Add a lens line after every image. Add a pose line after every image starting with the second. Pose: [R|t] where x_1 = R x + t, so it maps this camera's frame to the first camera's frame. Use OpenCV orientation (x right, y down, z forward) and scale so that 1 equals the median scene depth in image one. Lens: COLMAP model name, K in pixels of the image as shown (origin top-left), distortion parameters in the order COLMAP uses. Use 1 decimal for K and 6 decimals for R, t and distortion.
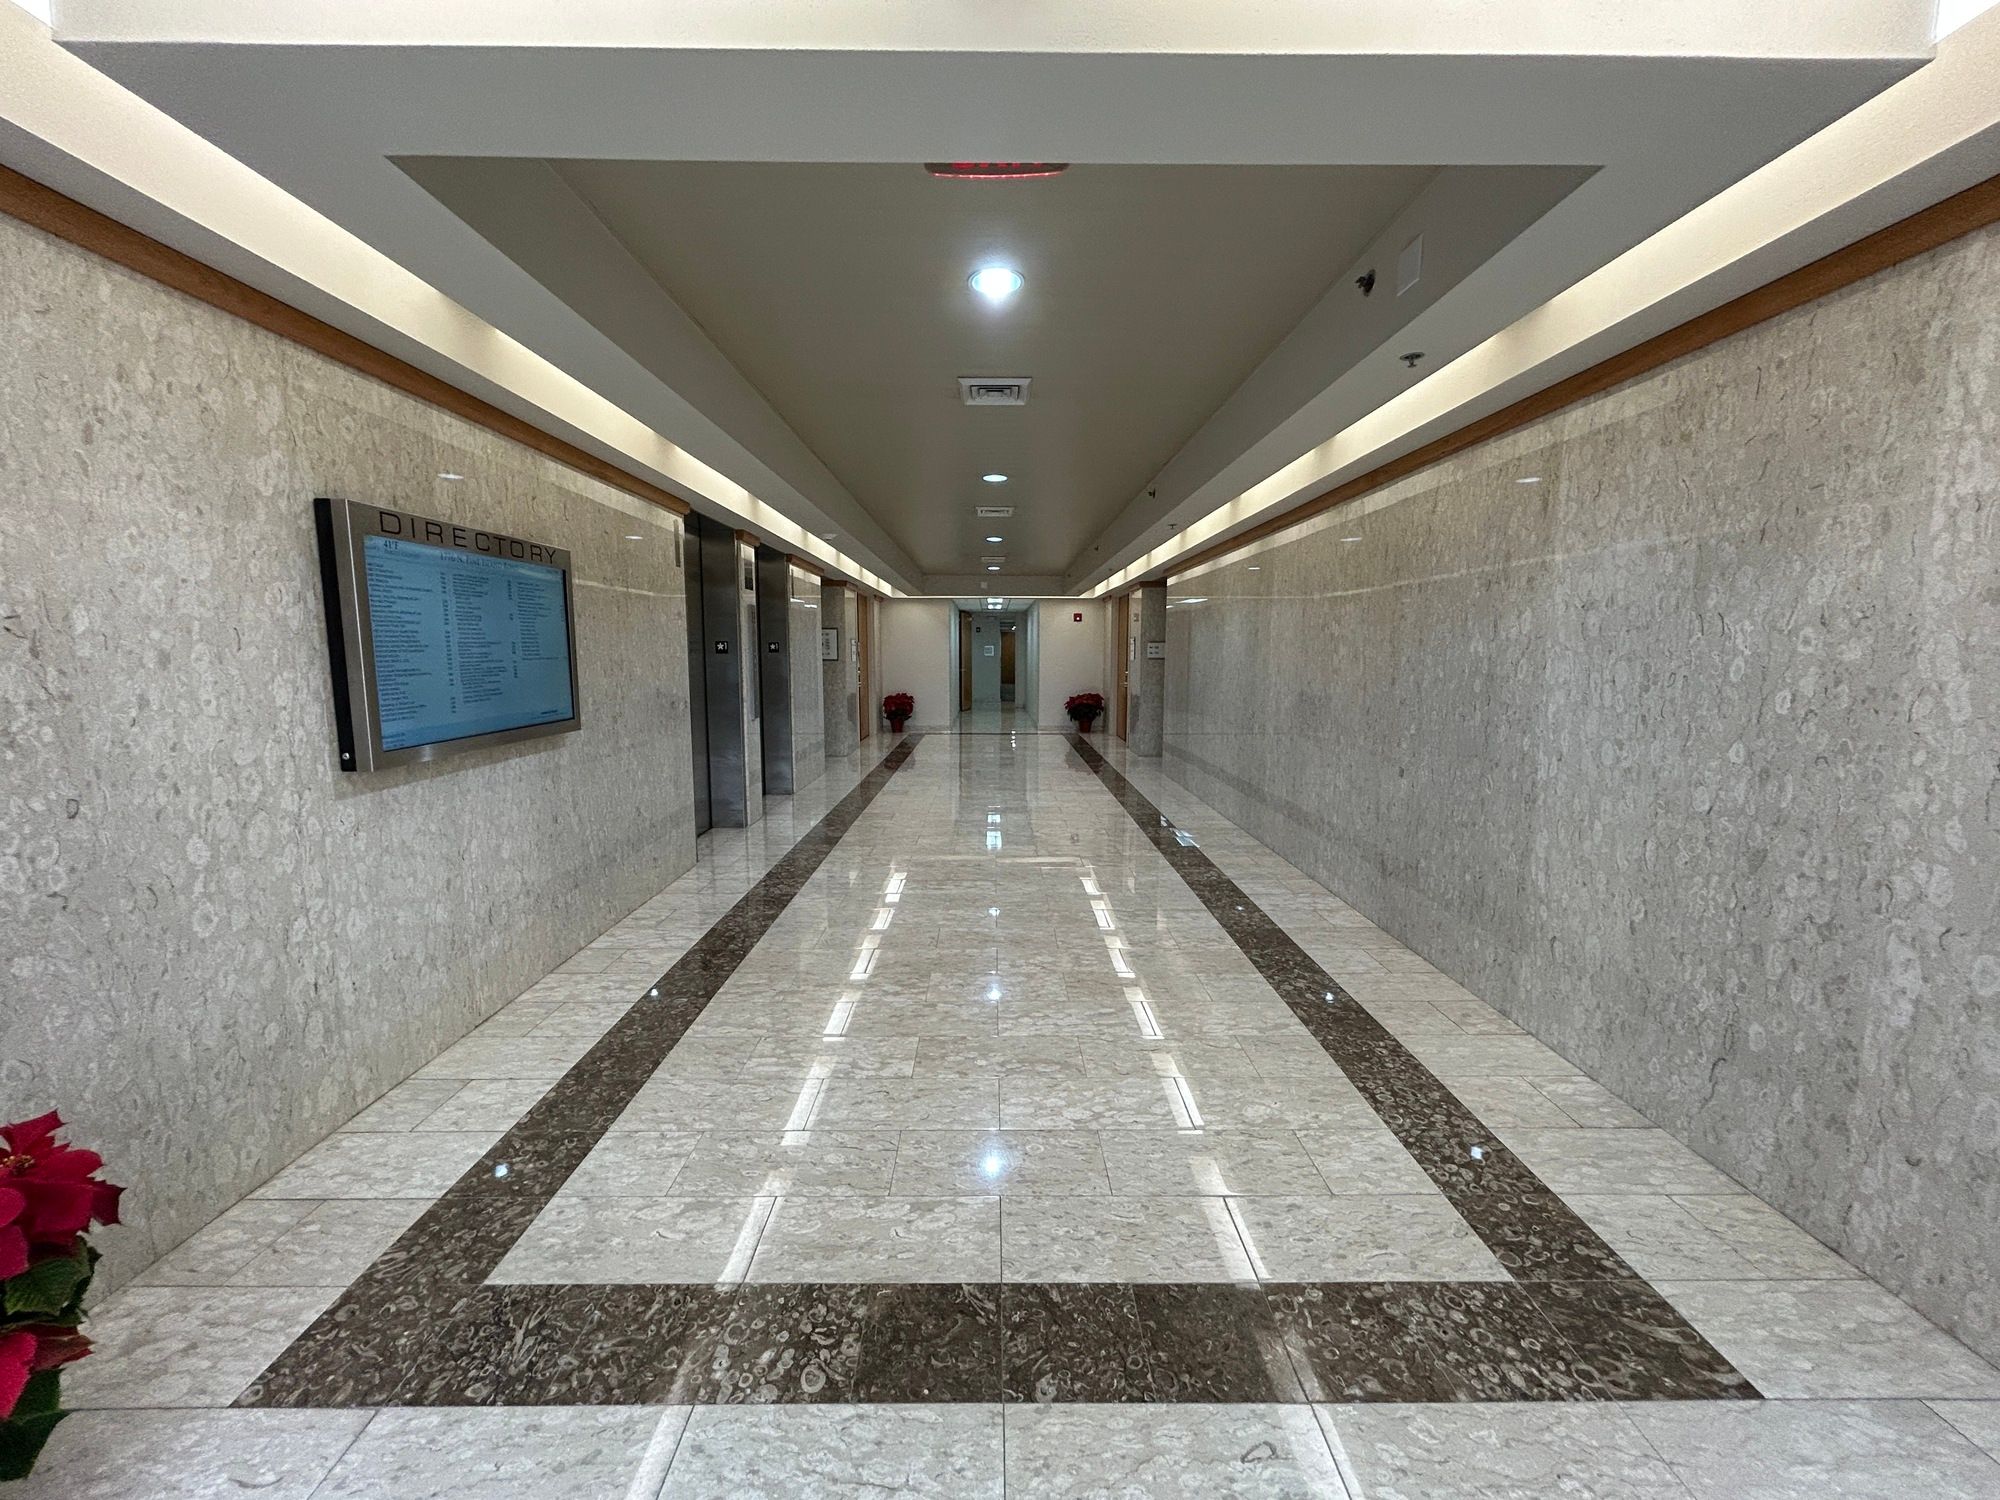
lens RADIAL K [[799.2, 0, 1001.7], [0, 799.2, 747.6], [0, 0, 1]] dist [0.000794, -0.001080]
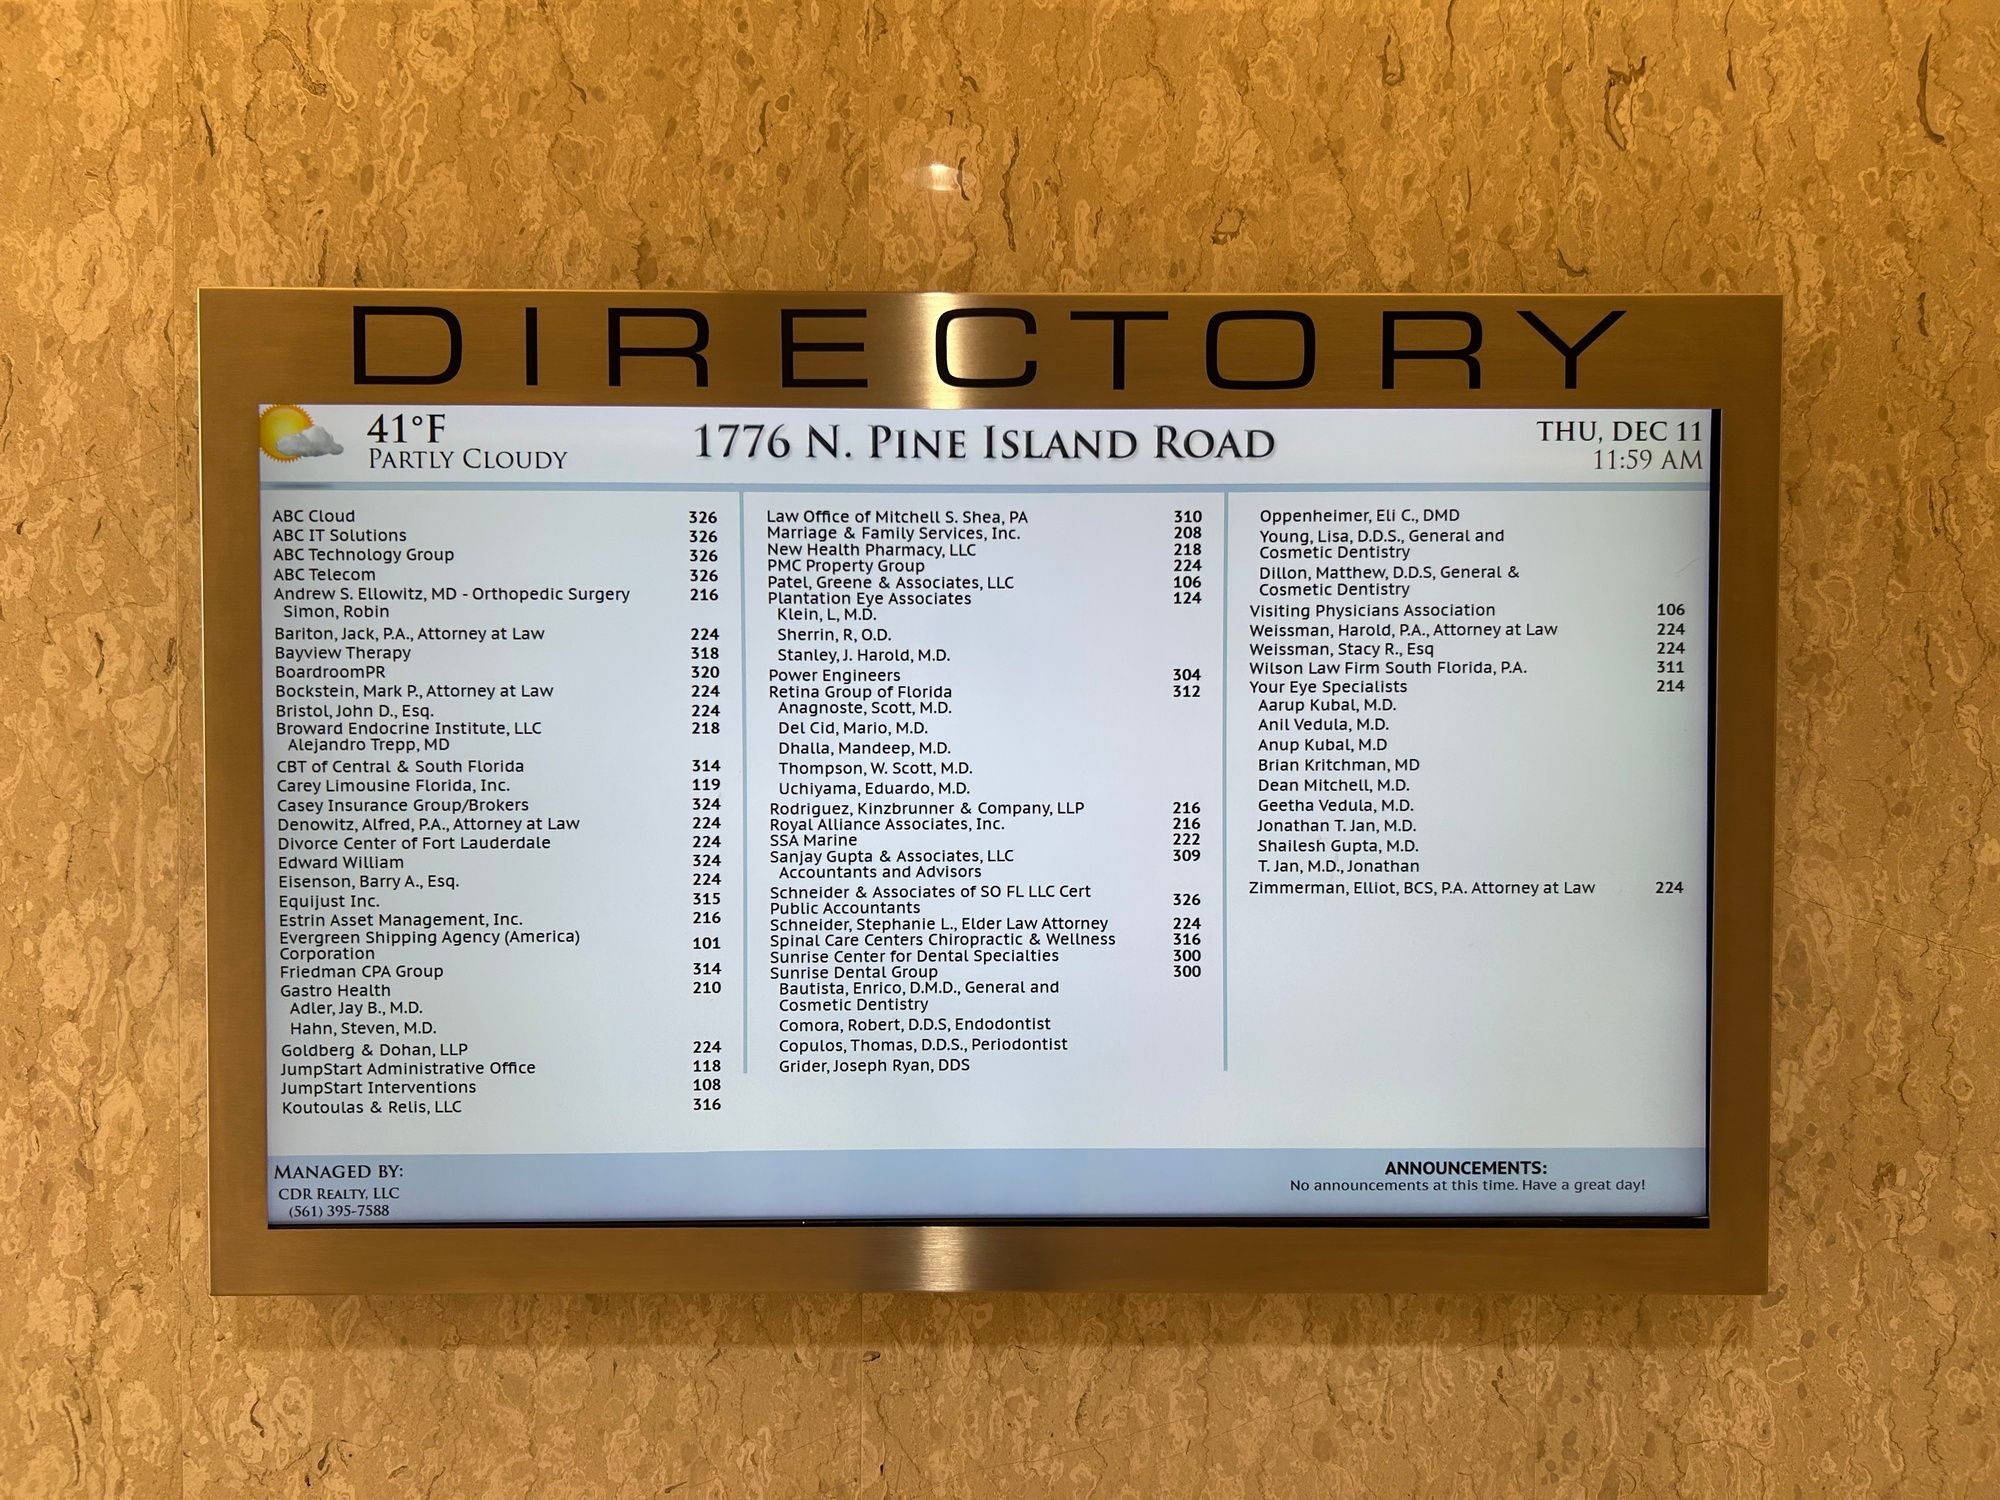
lens RADIAL K [[1502.6, 0, 997.0], [0, 1502.6, 757.2], [0, 0, 1]] dist [0.052515, -0.057743]
pose [[-0.010799, 0.023860, -0.999657, -0.290004], [-0.126349, 0.991670, 0.025034, -0.191882], [0.991927, 0.126576, -0.007695, 1.239722]]
